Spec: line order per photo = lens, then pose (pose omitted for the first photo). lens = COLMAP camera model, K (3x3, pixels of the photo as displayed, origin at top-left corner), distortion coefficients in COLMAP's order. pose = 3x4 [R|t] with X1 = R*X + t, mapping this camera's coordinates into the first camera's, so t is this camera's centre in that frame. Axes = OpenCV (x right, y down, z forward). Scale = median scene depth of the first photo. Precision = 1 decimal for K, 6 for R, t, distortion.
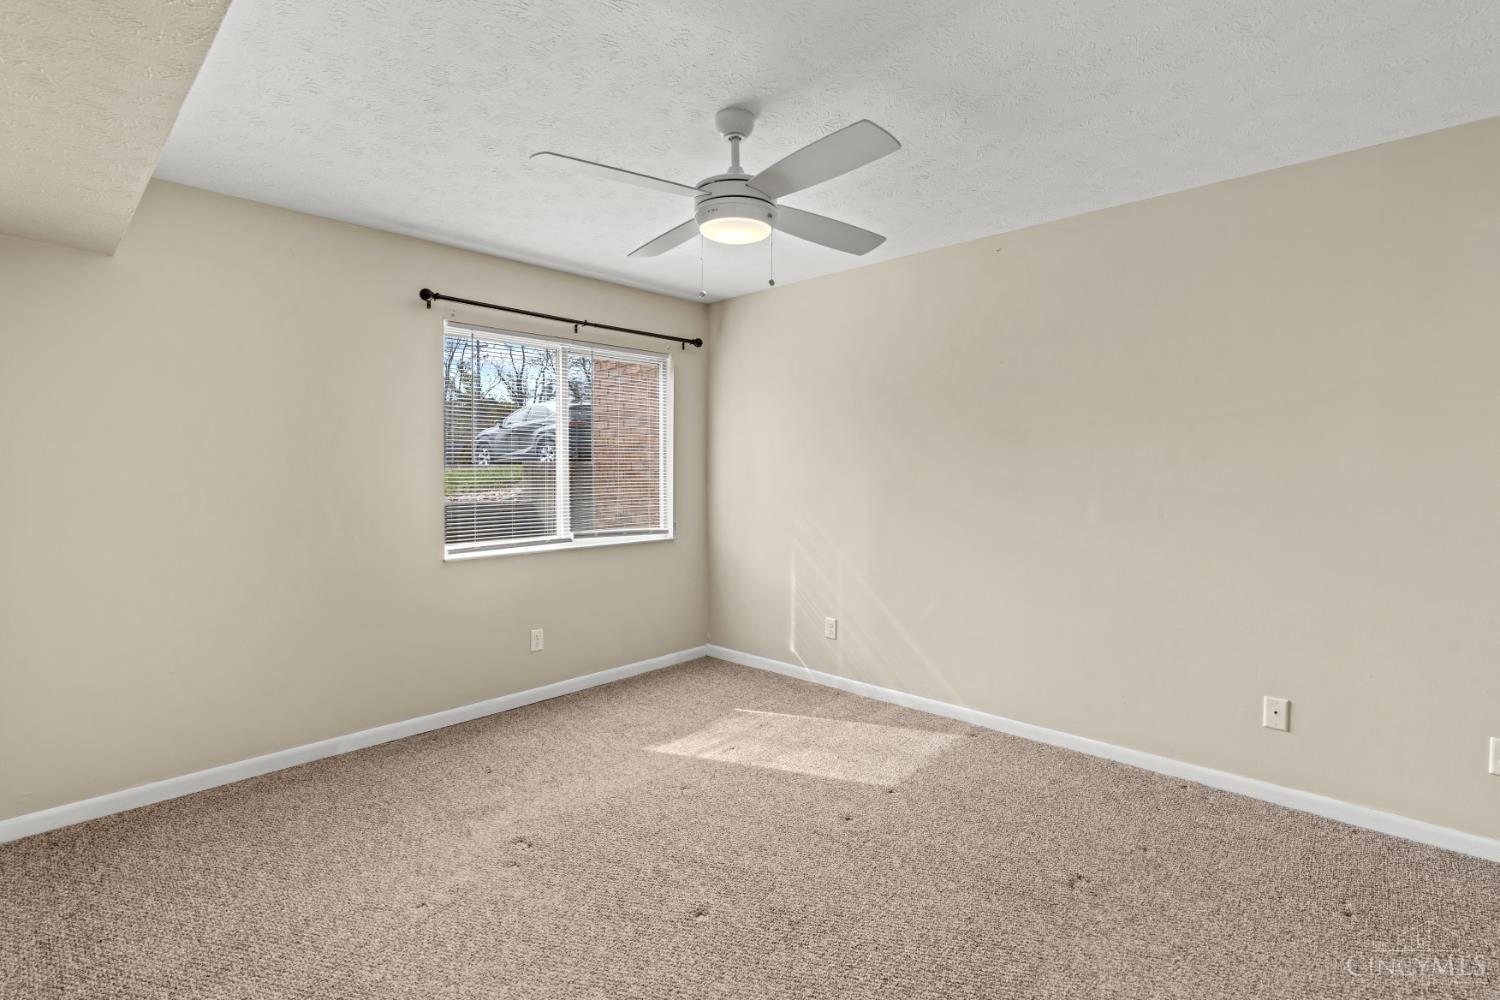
lens RADIAL K [[687.3, 0, 748.6], [0, 687.3, 493.1], [0, 0, 1]] dist [0.000356, 0.000263]
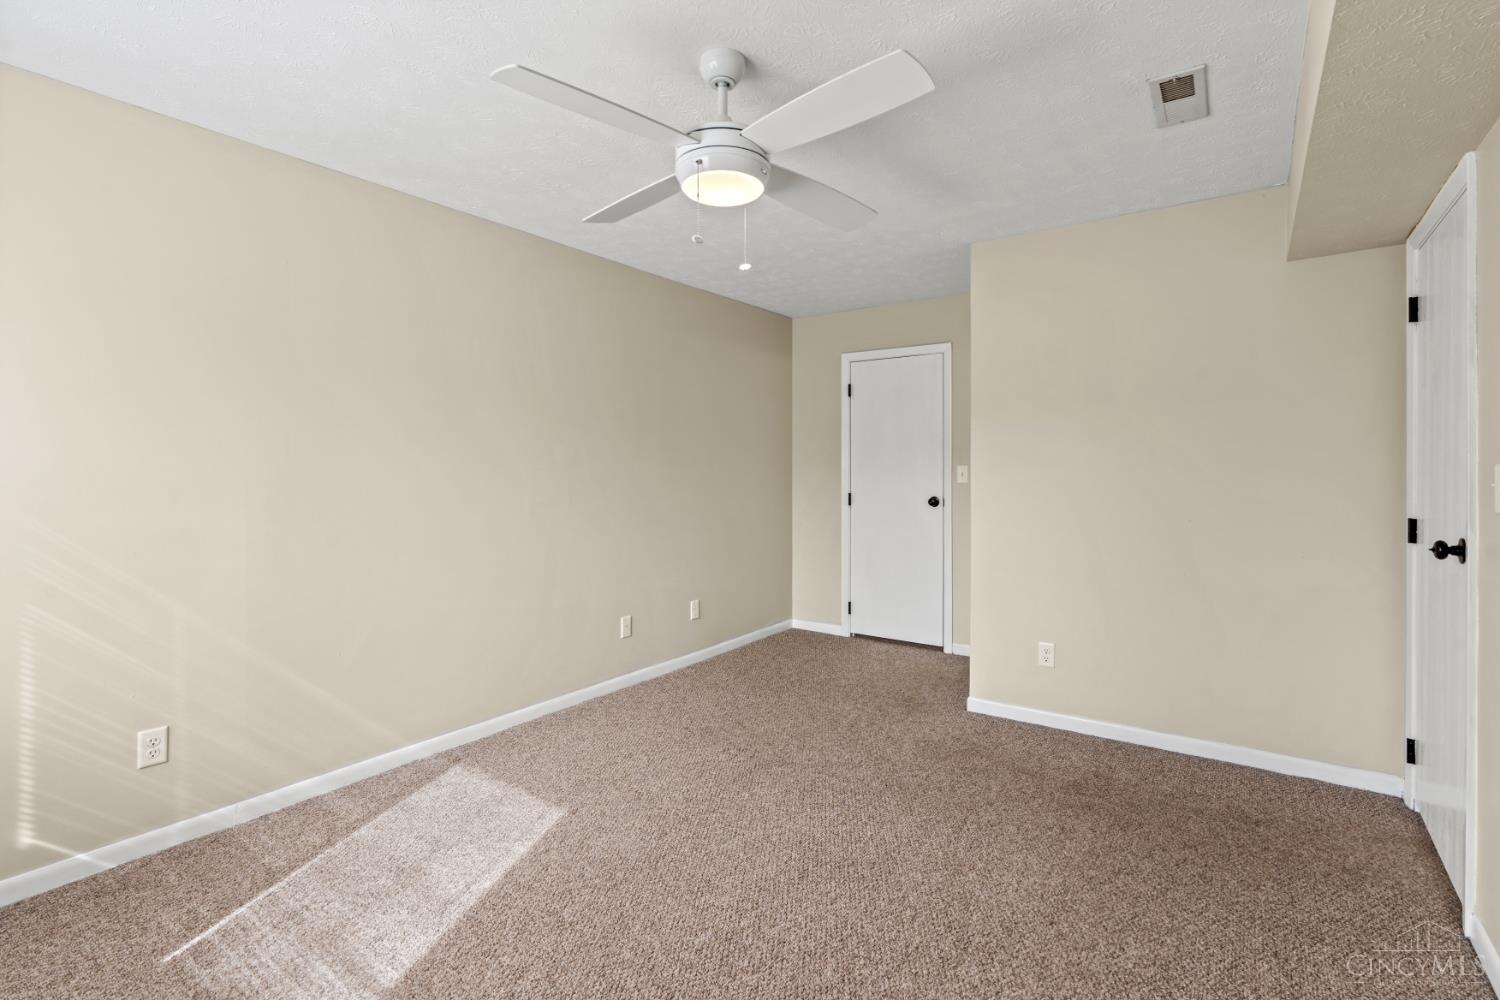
lens RADIAL K [[687.3, 0, 750.3], [0, 687.3, 492.0], [0, 0, 1]] dist [0.000356, 0.000263]
pose [[-0.131013, -0.033398, 0.990818, -0.567454], [0.028053, 0.998907, 0.037380, -0.018987], [-0.990984, 0.032692, -0.129933, 0.686399]]
